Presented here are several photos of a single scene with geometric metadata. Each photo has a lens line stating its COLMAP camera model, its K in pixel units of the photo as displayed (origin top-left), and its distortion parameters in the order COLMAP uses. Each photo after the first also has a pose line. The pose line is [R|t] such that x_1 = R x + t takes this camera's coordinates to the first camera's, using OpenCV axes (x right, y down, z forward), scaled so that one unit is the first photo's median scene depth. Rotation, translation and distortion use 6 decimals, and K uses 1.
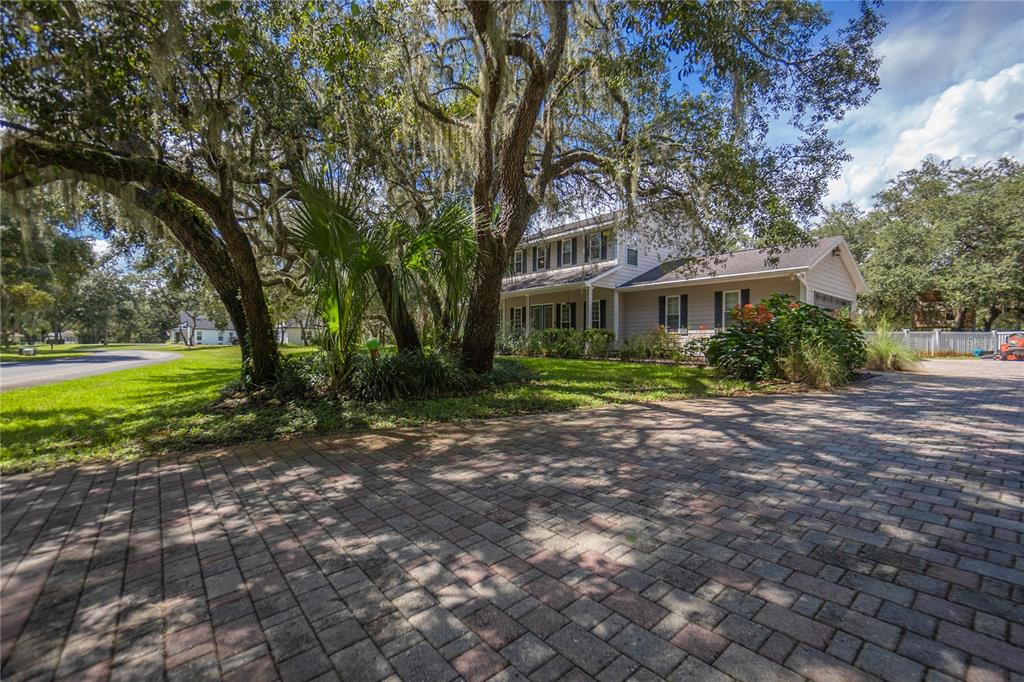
lens RADIAL K [[446.7, 0, 504.0], [0, 446.7, 343.7], [0, 0, 1]] dist [-0.025427, 0.002074]
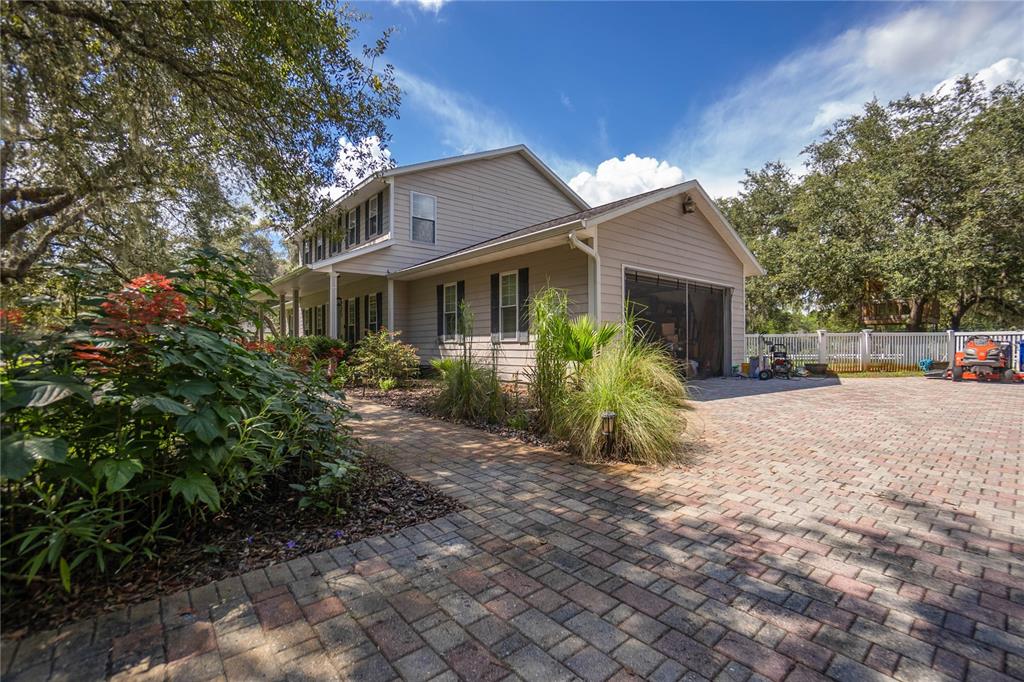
lens RADIAL K [[446.7, 0, 519.9], [0, 446.7, 342.5], [0, 0, 1]] dist [-0.025427, 0.002074]
pose [[0.999566, -0.015494, 0.025067, 0.429681], [0.015542, 0.999878, -0.001711, -0.018818], [-0.025038, 0.002099, 0.999684, 0.329957]]
